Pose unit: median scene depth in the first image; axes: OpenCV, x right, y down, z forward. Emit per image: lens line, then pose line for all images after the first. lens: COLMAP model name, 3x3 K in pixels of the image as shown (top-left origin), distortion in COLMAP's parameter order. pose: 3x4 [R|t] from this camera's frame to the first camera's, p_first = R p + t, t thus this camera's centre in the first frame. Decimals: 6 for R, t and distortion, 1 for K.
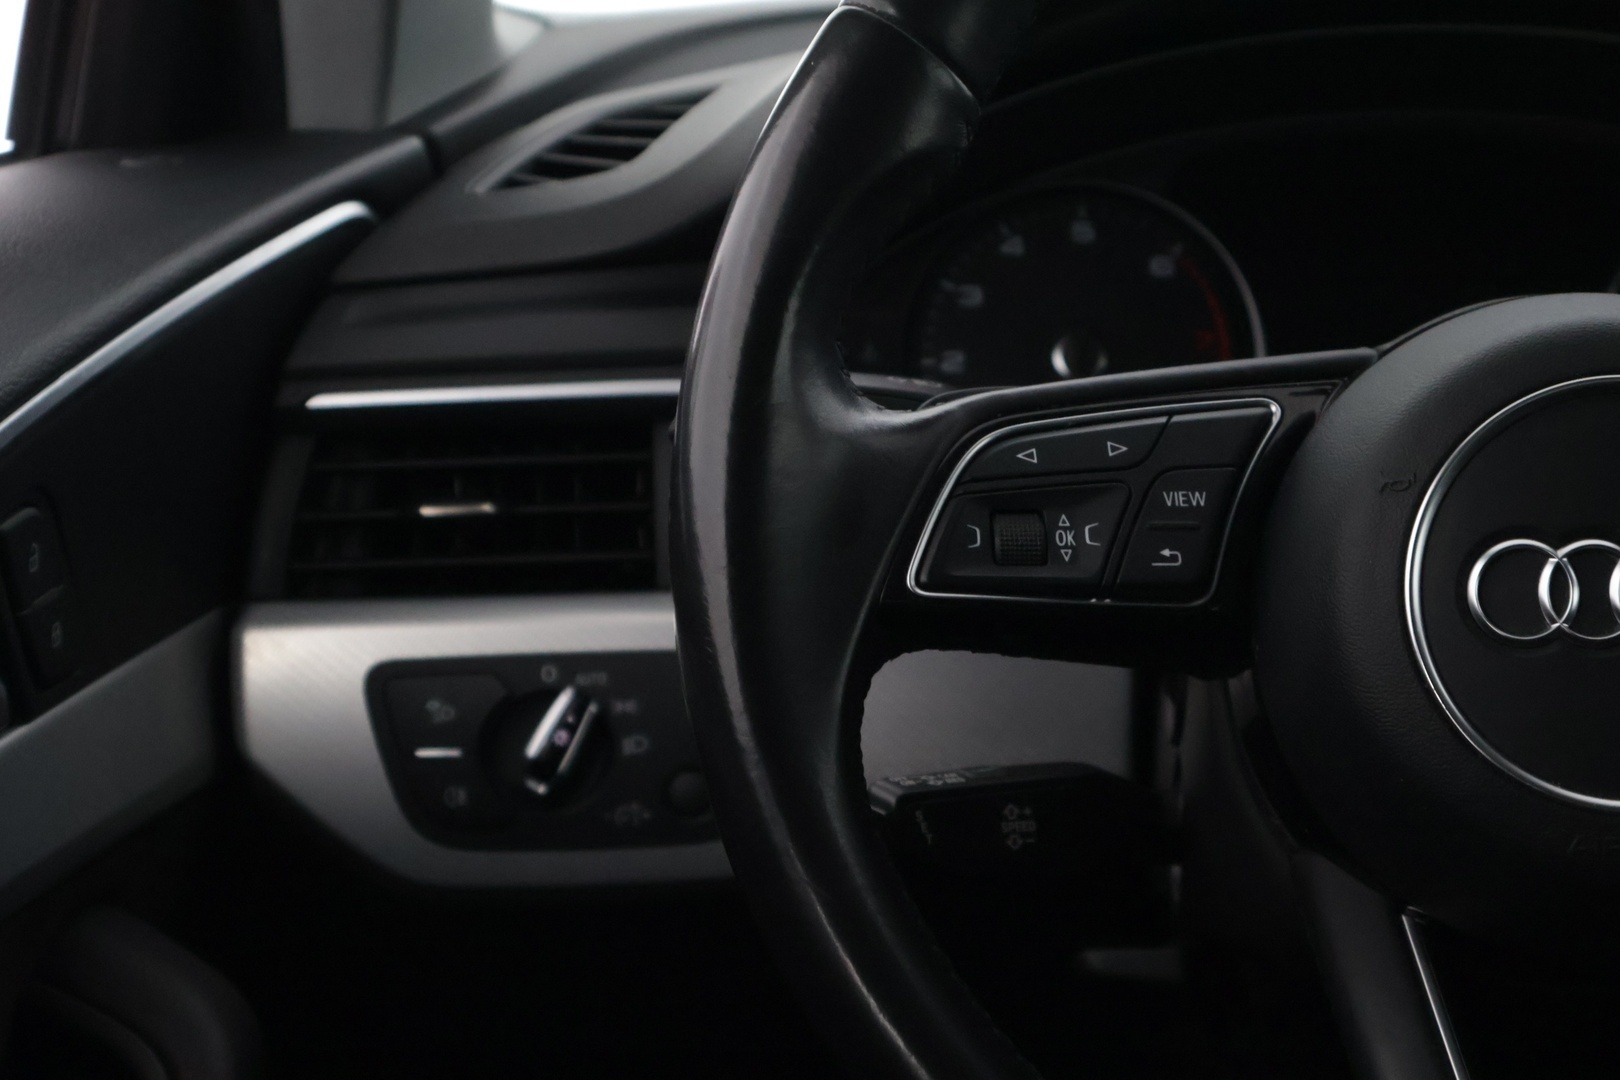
lens RADIAL K [[3294.1, 0, 810.0], [0, 3294.1, 540.0], [0, 0, 1]] dist [0.062764, -0.094091]
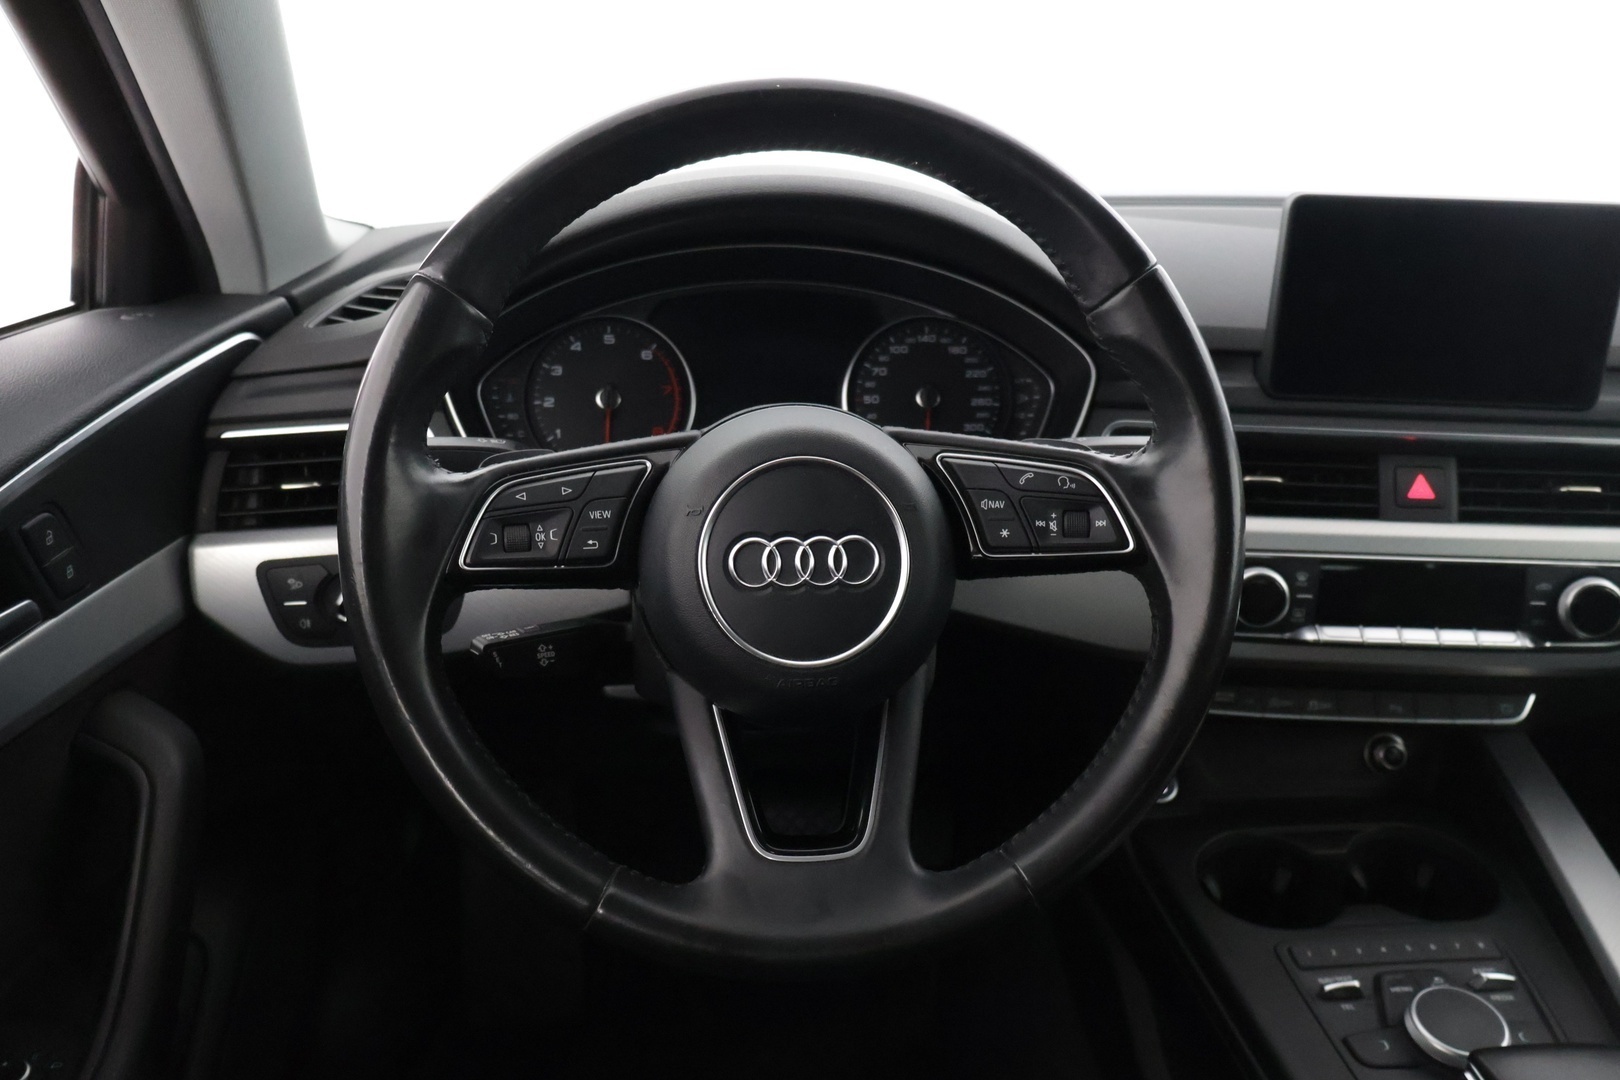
lens RADIAL K [[1358.8, 0, 810.0], [0, 1358.8, 540.0], [0, 0, 1]] dist [-0.003095, 0.001015]
pose [[0.990249, -0.034048, 0.135087, 0.115464], [0.018385, 0.993132, 0.115547, -0.083049], [-0.138094, -0.111937, 0.984073, 0.131237]]
